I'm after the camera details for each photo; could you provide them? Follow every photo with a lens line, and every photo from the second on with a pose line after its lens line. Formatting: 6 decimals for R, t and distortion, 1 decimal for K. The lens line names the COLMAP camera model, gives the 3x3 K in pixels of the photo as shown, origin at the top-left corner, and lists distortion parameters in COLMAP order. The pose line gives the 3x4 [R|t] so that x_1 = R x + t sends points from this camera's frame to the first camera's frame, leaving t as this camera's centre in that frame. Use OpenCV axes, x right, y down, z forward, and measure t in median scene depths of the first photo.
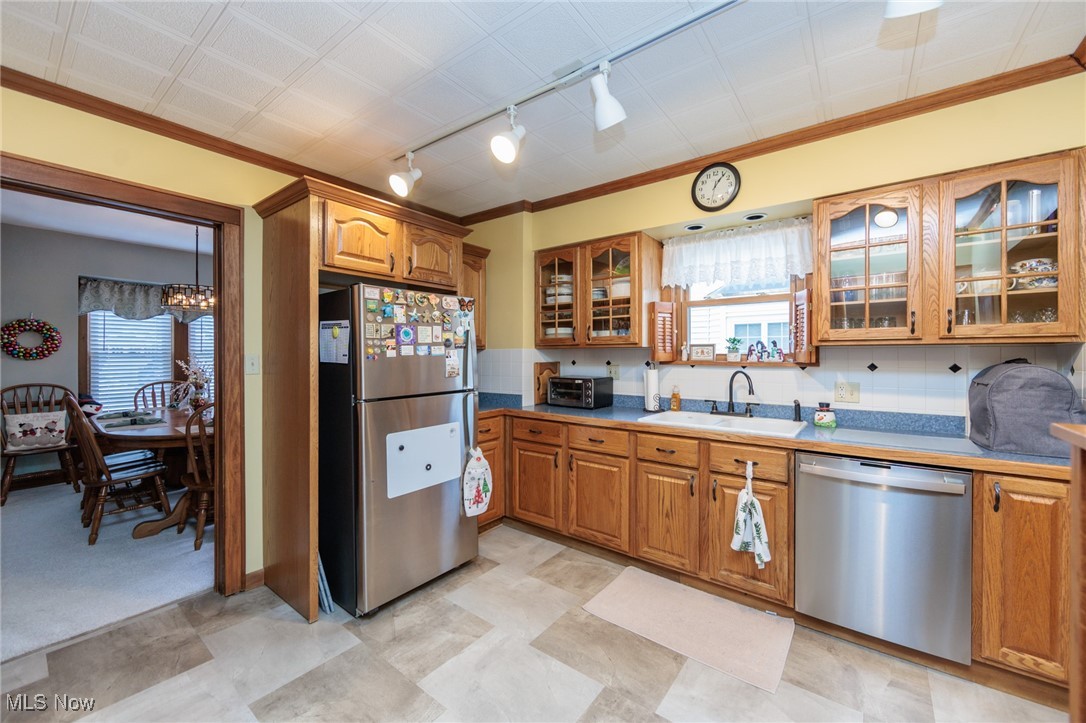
lens RADIAL K [[424.1, 0, 543.8], [0, 424.1, 356.5], [0, 0, 1]] dist [-0.002666, -0.000158]
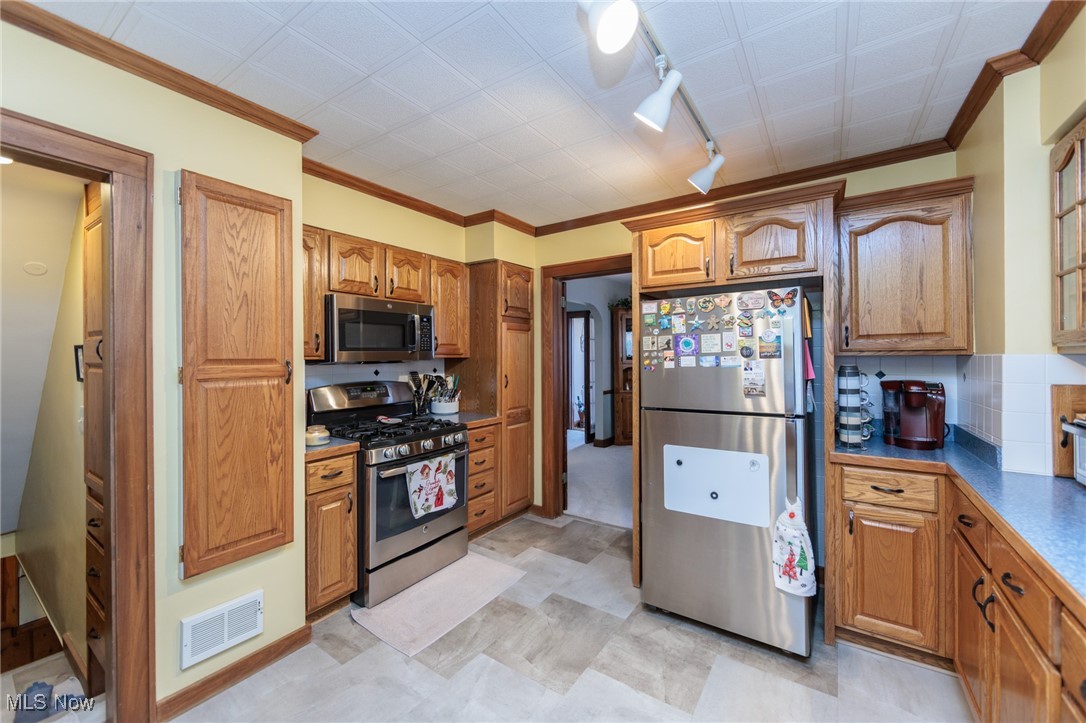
lens RADIAL K [[424.1, 0, 543.8], [0, 424.1, 356.5], [0, 0, 1]] dist [-0.002666, -0.000158]
pose [[0.056389, -0.000479, -0.998409, 0.560106], [0.003321, 0.999994, -0.000292, -0.024483], [0.998403, -0.003299, 0.056390, 0.584934]]
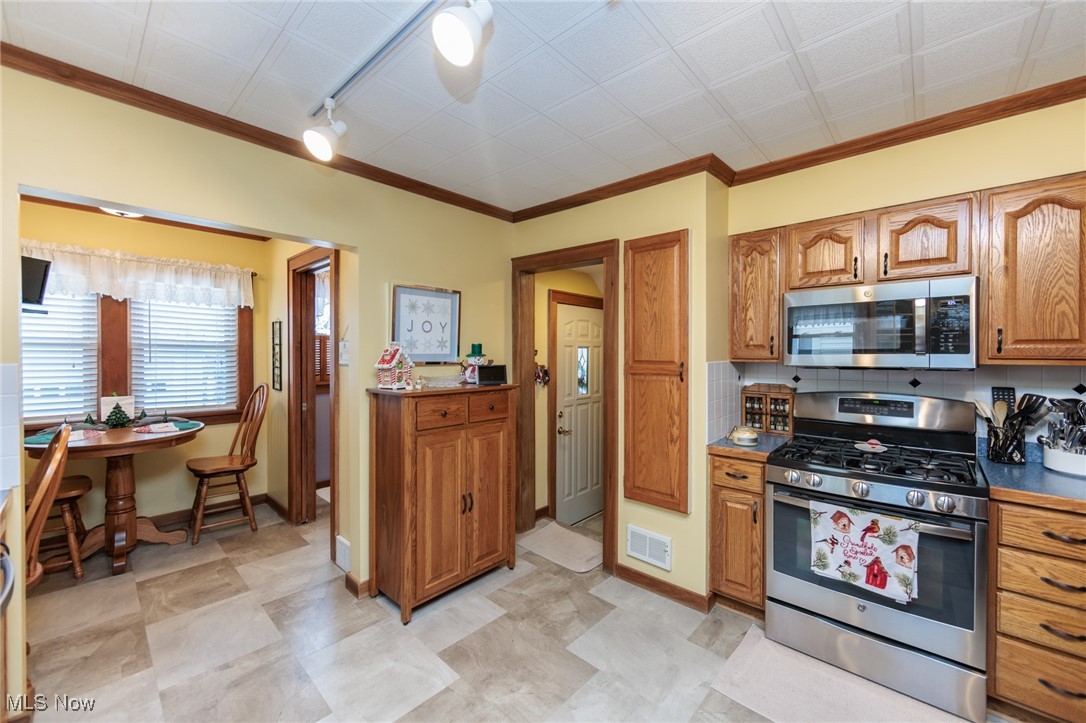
lens RADIAL K [[424.1, 0, 543.8], [0, 424.1, 356.5], [0, 0, 1]] dist [-0.002666, -0.000158]
pose [[-0.996183, -0.004469, 0.087175, -0.027775], [-0.003608, 0.999943, 0.010030, -0.041305], [-0.087215, 0.009677, -0.996143, 1.138091]]
